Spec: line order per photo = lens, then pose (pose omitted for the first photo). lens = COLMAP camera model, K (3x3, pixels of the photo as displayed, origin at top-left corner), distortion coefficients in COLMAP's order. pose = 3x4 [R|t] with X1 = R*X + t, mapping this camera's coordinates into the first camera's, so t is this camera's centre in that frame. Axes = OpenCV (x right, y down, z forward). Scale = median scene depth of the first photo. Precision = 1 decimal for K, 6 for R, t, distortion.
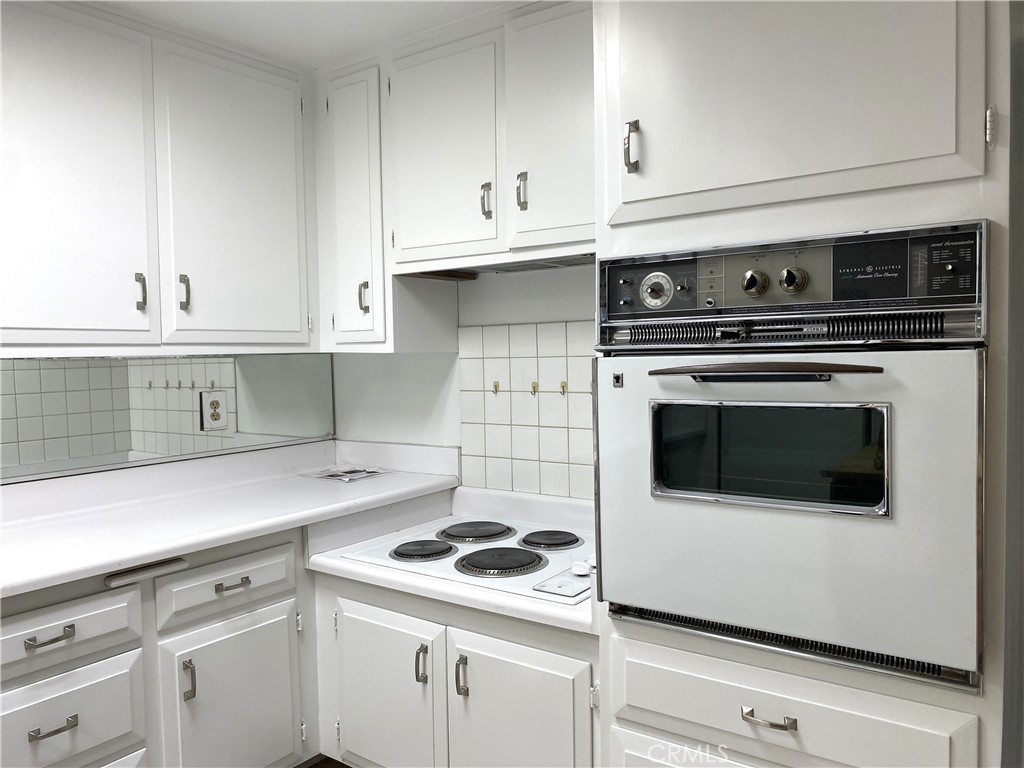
lens RADIAL K [[784.5, 0, 489.5], [0, 784.5, 392.9], [0, 0, 1]] dist [0.039587, -0.052195]
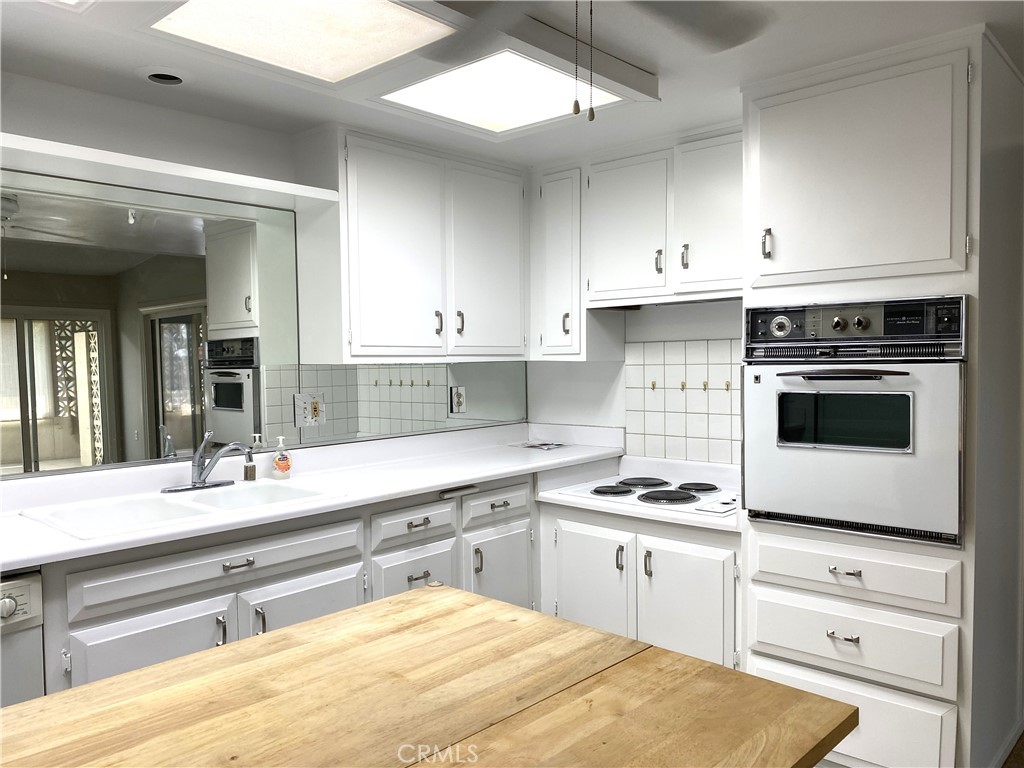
lens RADIAL K [[784.5, 0, 487.7], [0, 784.5, 398.4], [0, 0, 1]] dist [0.039587, -0.052195]
pose [[0.993839, 0.010717, -0.110315, -0.202930], [-0.010610, 0.999943, 0.001553, 0.026466], [0.110325, -0.000373, 0.993896, -0.685718]]
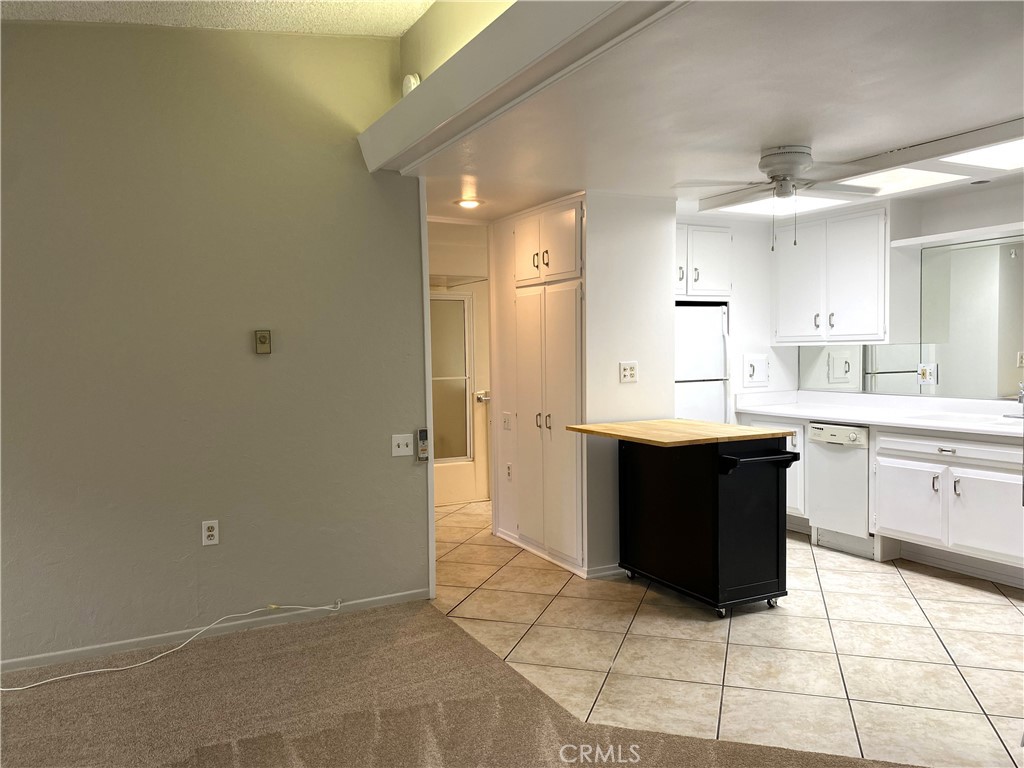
lens RADIAL K [[784.5, 0, 517.4], [0, 784.5, 384.9], [0, 0, 1]] dist [0.039587, -0.052195]
pose [[-0.405599, 0.075259, -0.910947, 2.078067], [-0.023483, 0.995418, 0.092693, -0.089834], [0.913749, 0.058988, -0.401974, 0.385629]]
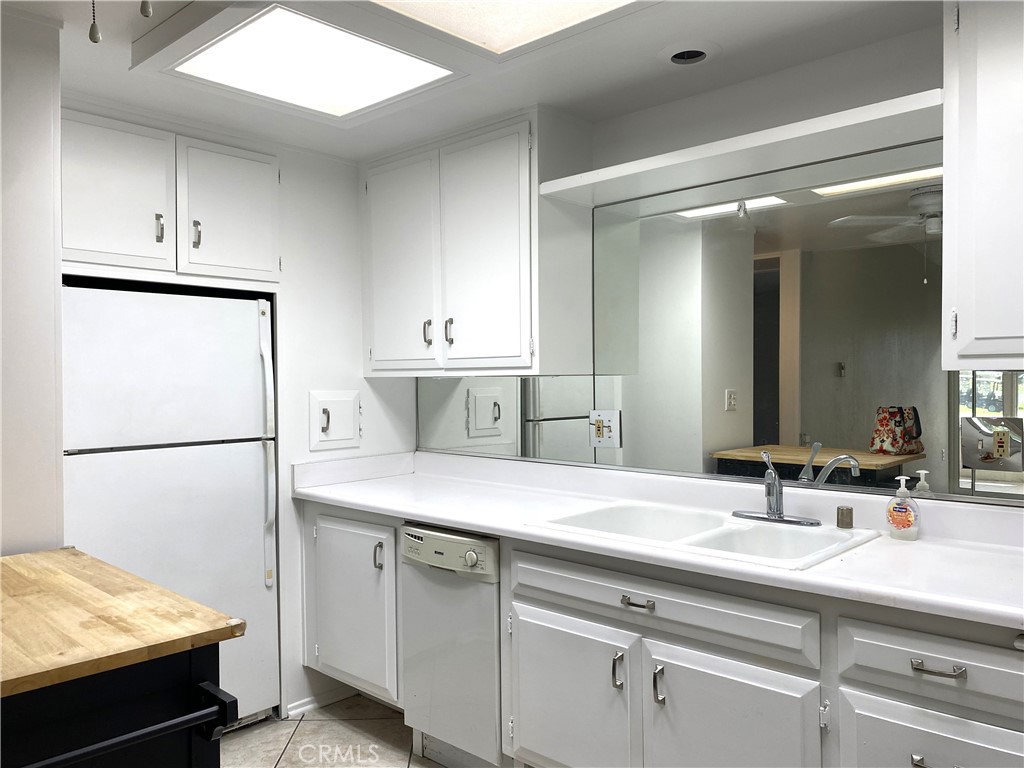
lens RADIAL K [[784.5, 0, 504.0], [0, 784.5, 377.9], [0, 0, 1]] dist [0.039587, -0.052195]
pose [[-0.087090, 0.027774, -0.995813, 0.401674], [-0.046538, 0.998407, 0.031916, -0.042059], [0.995113, 0.049123, -0.085658, 0.522949]]
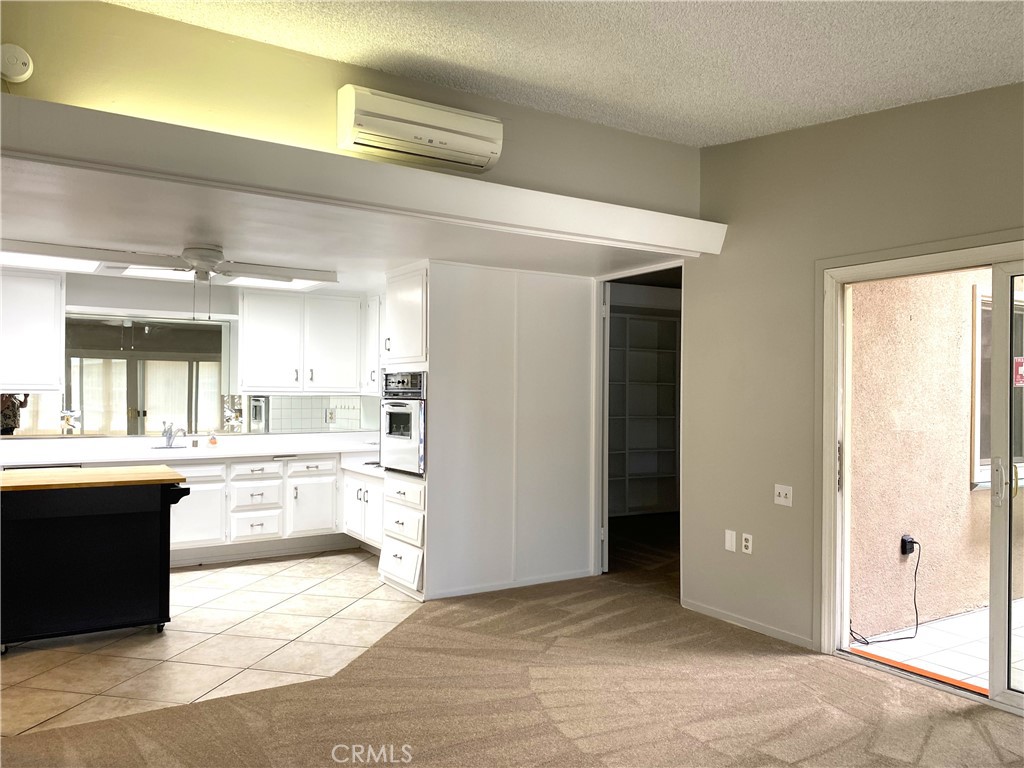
lens RADIAL K [[784.5, 0, 504.8], [0, 784.5, 387.7], [0, 0, 1]] dist [0.039587, -0.052195]
pose [[0.936138, 0.025915, -0.350676, 1.764748], [-0.046749, 0.997600, -0.051075, 0.054446], [0.348510, 0.064207, 0.935103, -2.019515]]
